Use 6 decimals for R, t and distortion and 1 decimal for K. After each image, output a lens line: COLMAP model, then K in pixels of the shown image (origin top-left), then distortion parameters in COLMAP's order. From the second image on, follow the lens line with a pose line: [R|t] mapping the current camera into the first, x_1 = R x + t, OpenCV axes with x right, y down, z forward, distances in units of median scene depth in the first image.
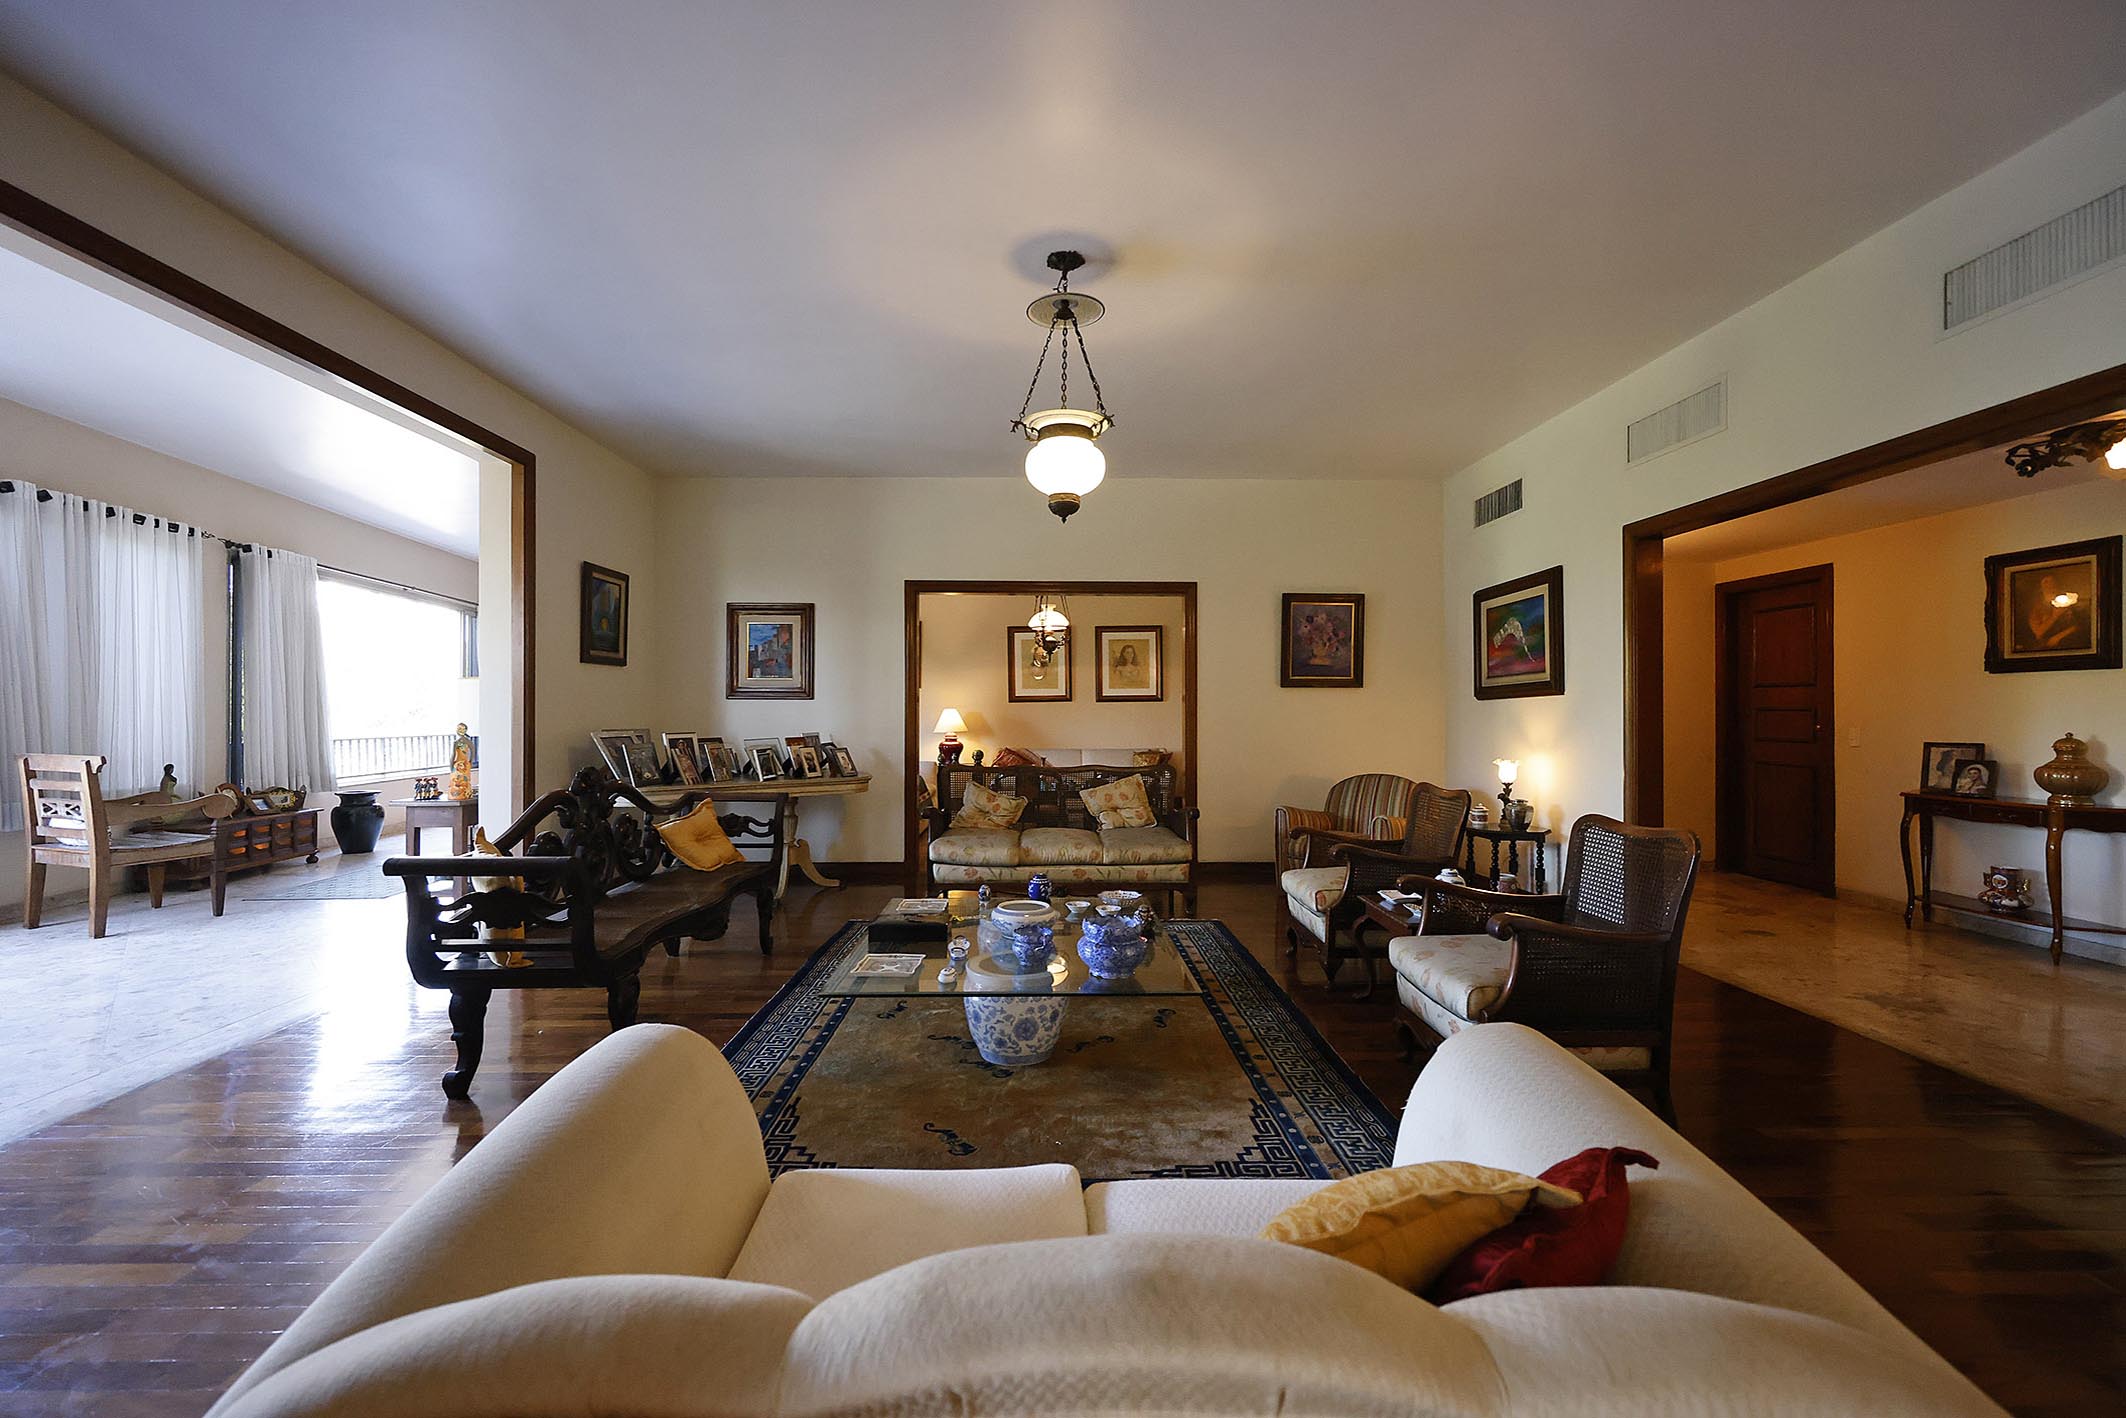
lens RADIAL K [[856.6, 0, 1054.0], [0, 856.6, 713.3], [0, 0, 1]] dist [0.000939, 0.000218]
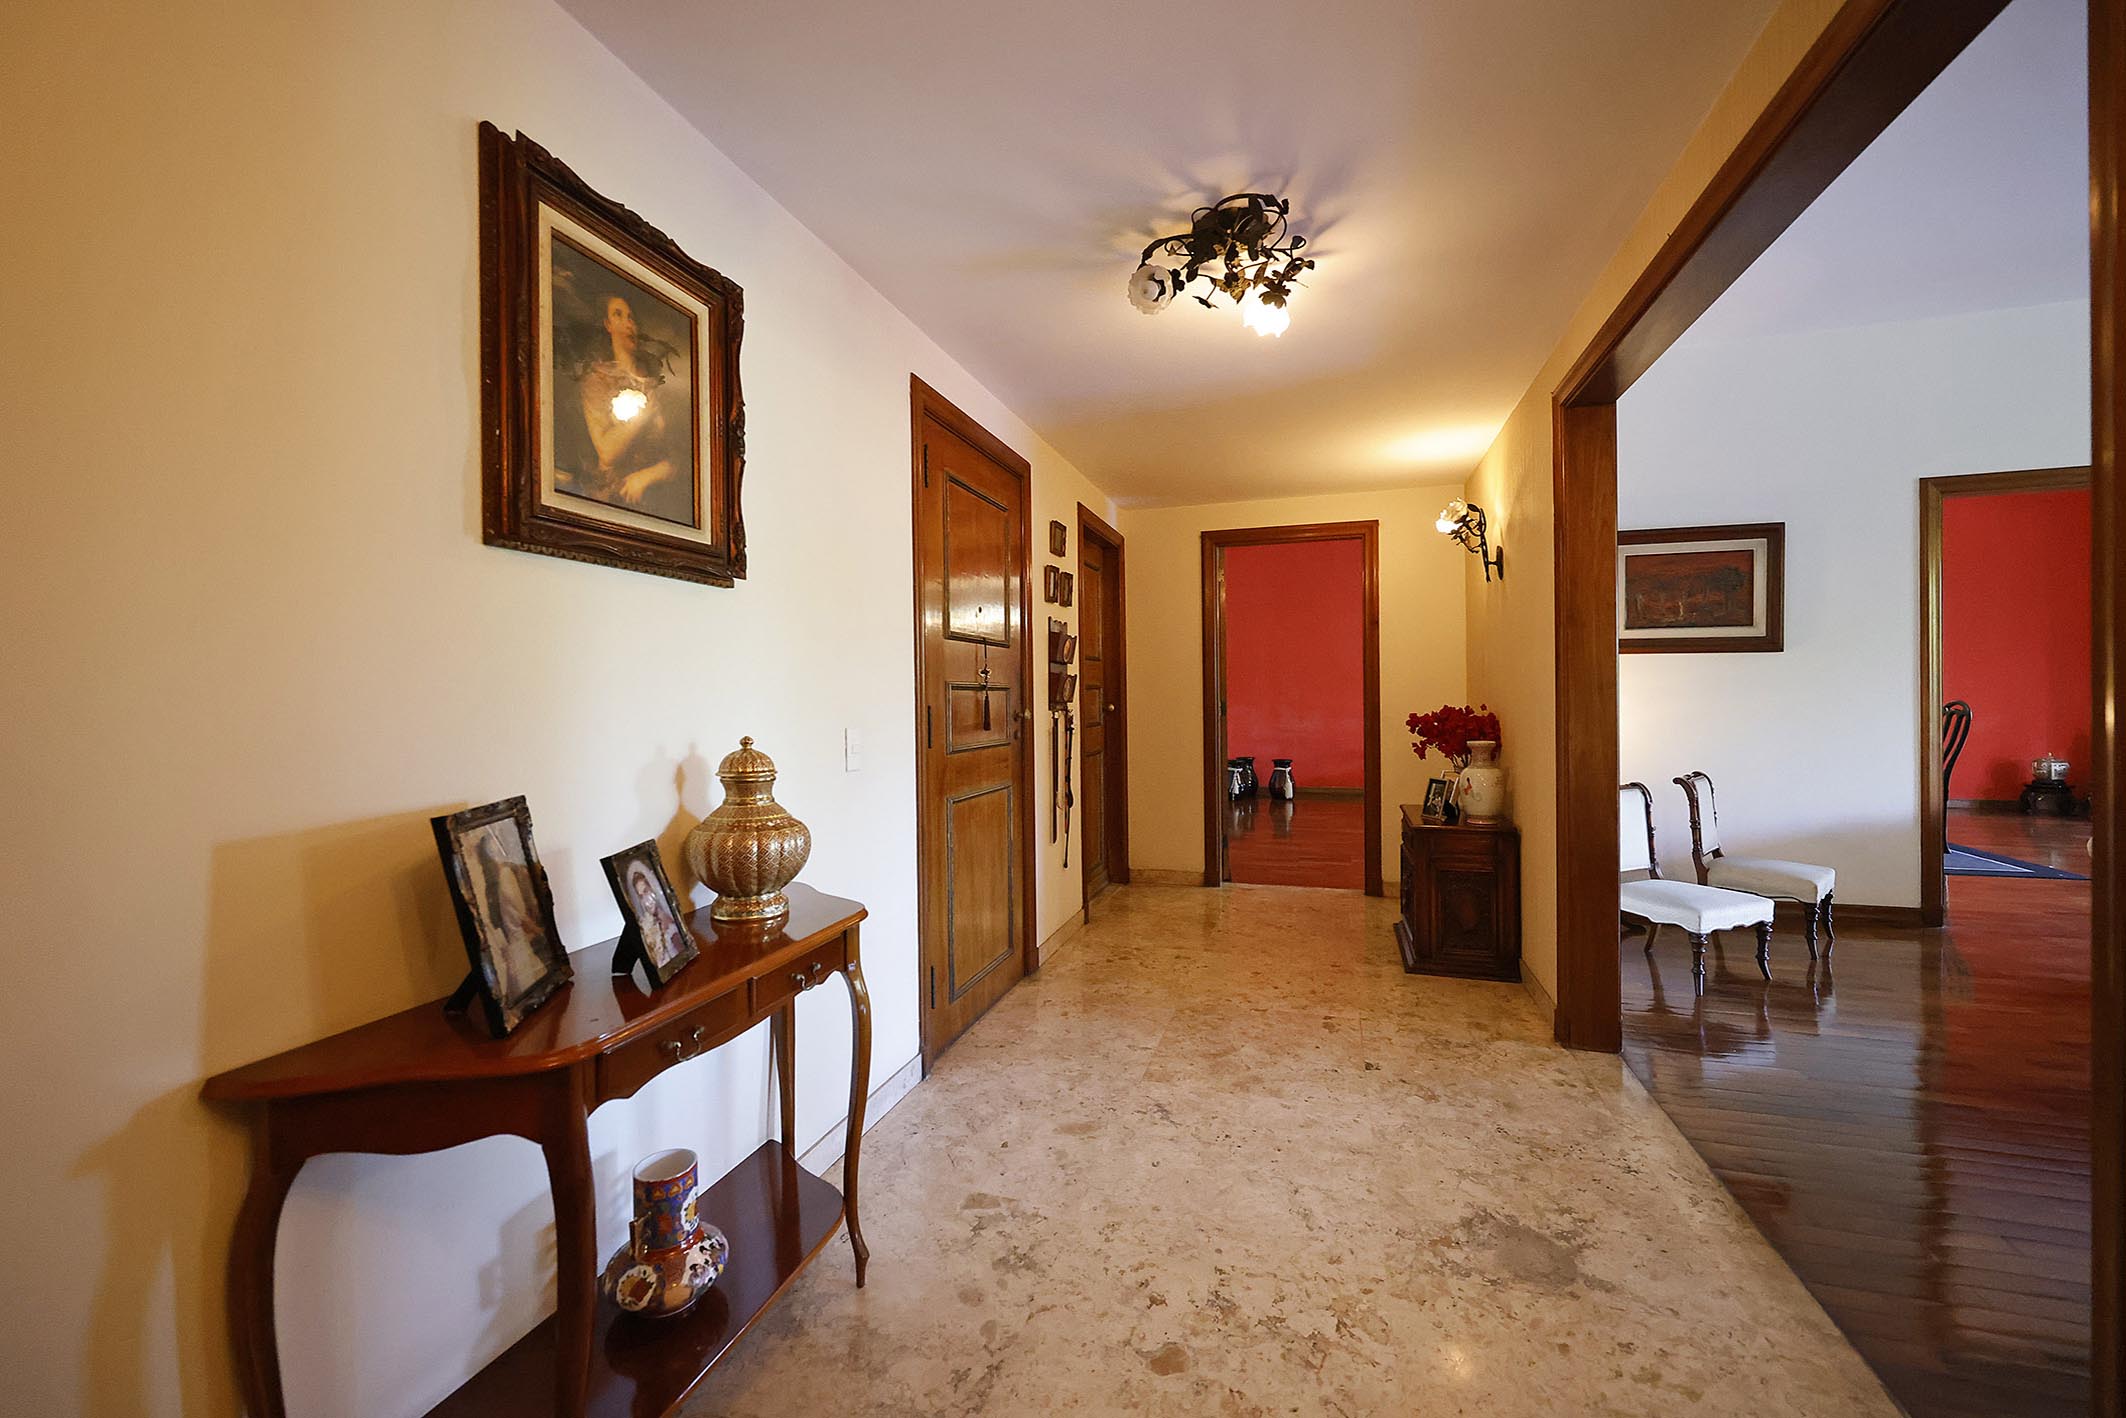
lens RADIAL K [[853.3, 0, 1054.8], [0, 853.3, 704.7], [0, 0, 1]] dist [-0.002413, -0.000081]
pose [[-0.945743, 0.006746, 0.324847, 0.701518], [0.008228, 0.999961, 0.003191, 0.005151], [-0.324813, 0.005691, -0.945761, 1.016953]]
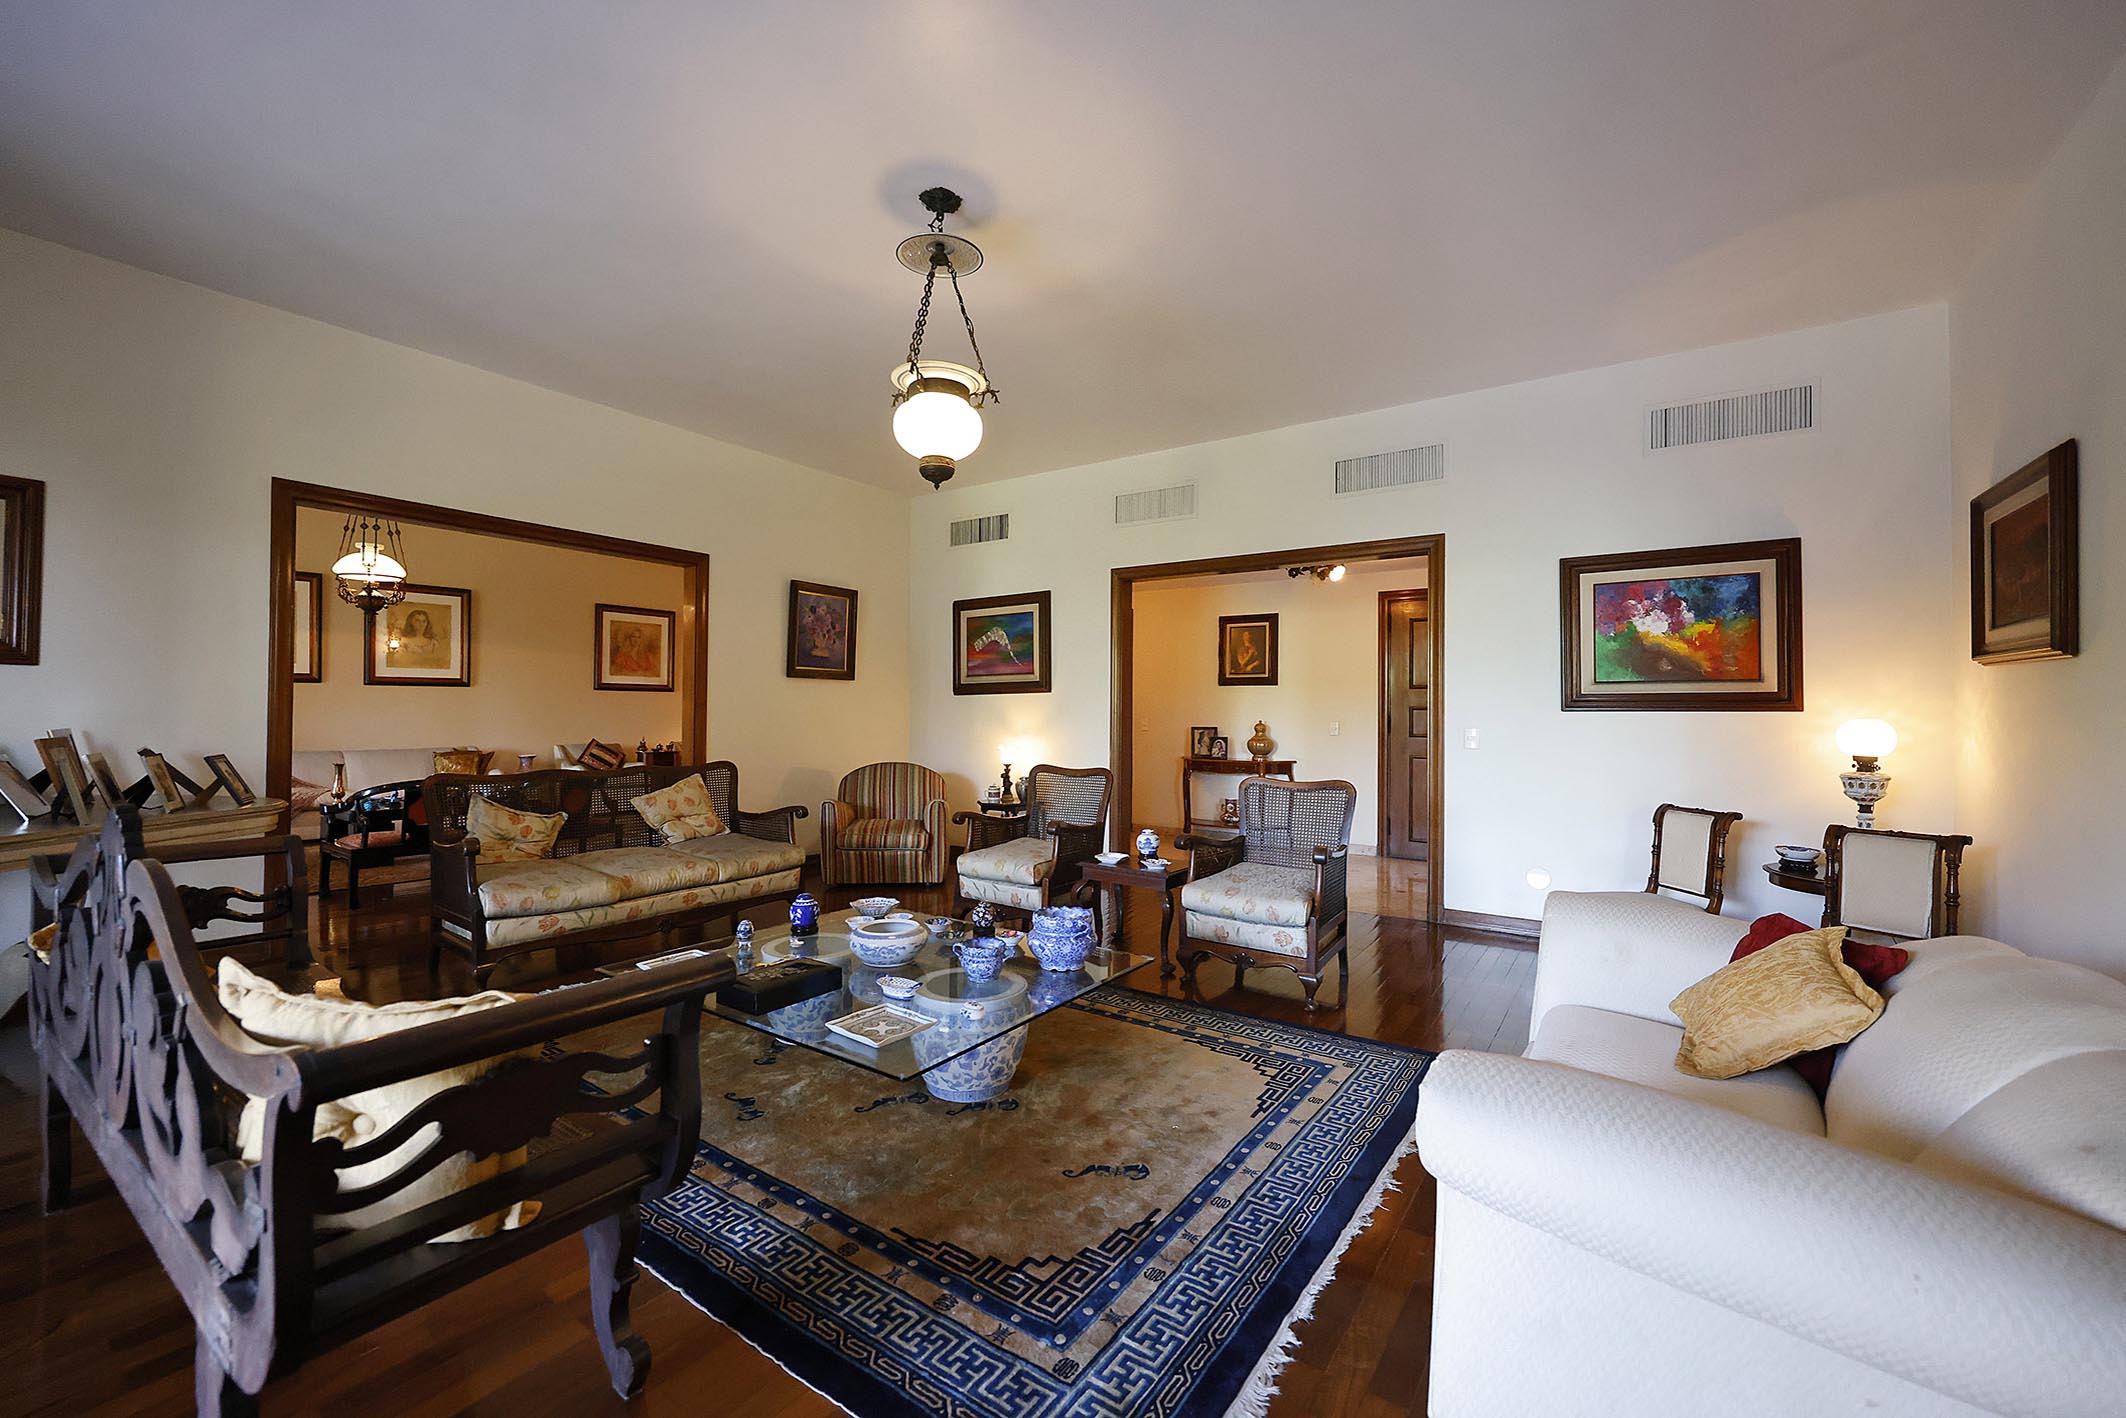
lens RADIAL K [[853.3, 0, 1054.8], [0, 853.3, 704.7], [0, 0, 1]] dist [-0.002413, -0.000081]
pose [[0.589555, 0.012280, 0.807635, -0.389004], [-0.010521, 0.999916, -0.007523, 0.005451], [-0.807660, -0.004062, 0.589635, 0.227379]]
